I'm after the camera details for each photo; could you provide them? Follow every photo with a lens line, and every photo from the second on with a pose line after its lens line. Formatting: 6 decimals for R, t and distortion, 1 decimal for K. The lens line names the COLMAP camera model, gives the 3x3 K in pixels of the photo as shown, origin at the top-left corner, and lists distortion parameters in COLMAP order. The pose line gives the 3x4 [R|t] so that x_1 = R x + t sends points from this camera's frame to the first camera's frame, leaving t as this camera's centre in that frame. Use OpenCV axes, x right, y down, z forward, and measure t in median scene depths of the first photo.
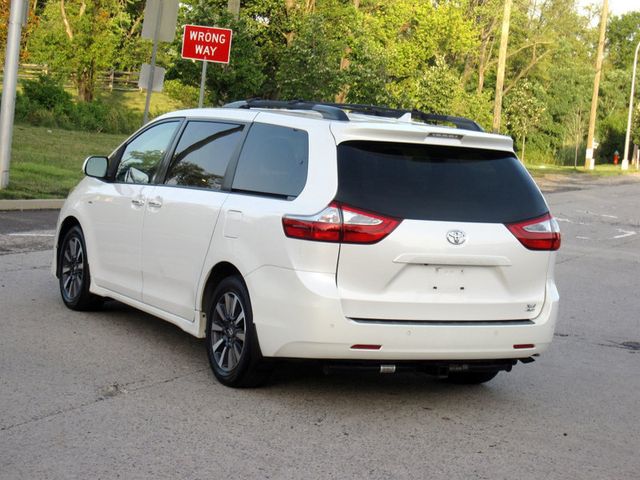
lens RADIAL K [[1556.3, 0, 320.0], [0, 1556.3, 240.0], [0, 0, 1]] dist [-0.129613, -0.137020]
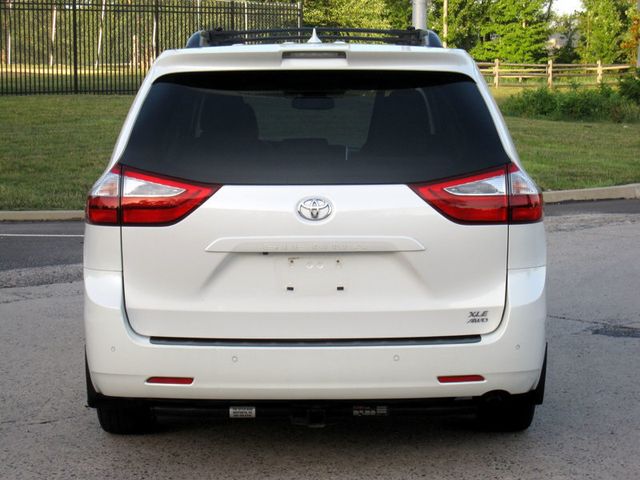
lens RADIAL K [[1556.3, 0, 320.0], [0, 1556.3, 240.0], [0, 0, 1]] dist [-0.129613, -0.137020]
pose [[0.881692, -0.042268, -0.469929, 0.387412], [0.036544, 0.999105, -0.021301, 0.024494], [0.470409, 0.001608, 0.882447, 0.429853]]
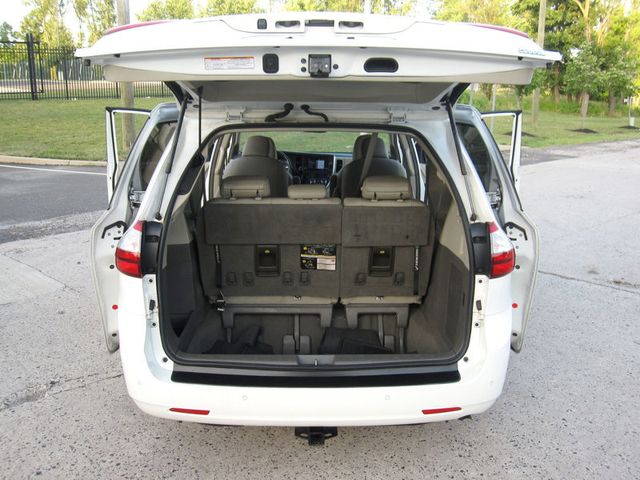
lens RADIAL K [[637.6, 0, 320.0], [0, 637.6, 240.0], [0, 0, 1]] dist [-0.068673, 0.021643]
pose [[0.887039, 0.028176, -0.460834, 0.220029], [0.029273, 0.992696, 0.117041, -0.047743], [0.460765, -0.117310, 0.879735, 0.740656]]
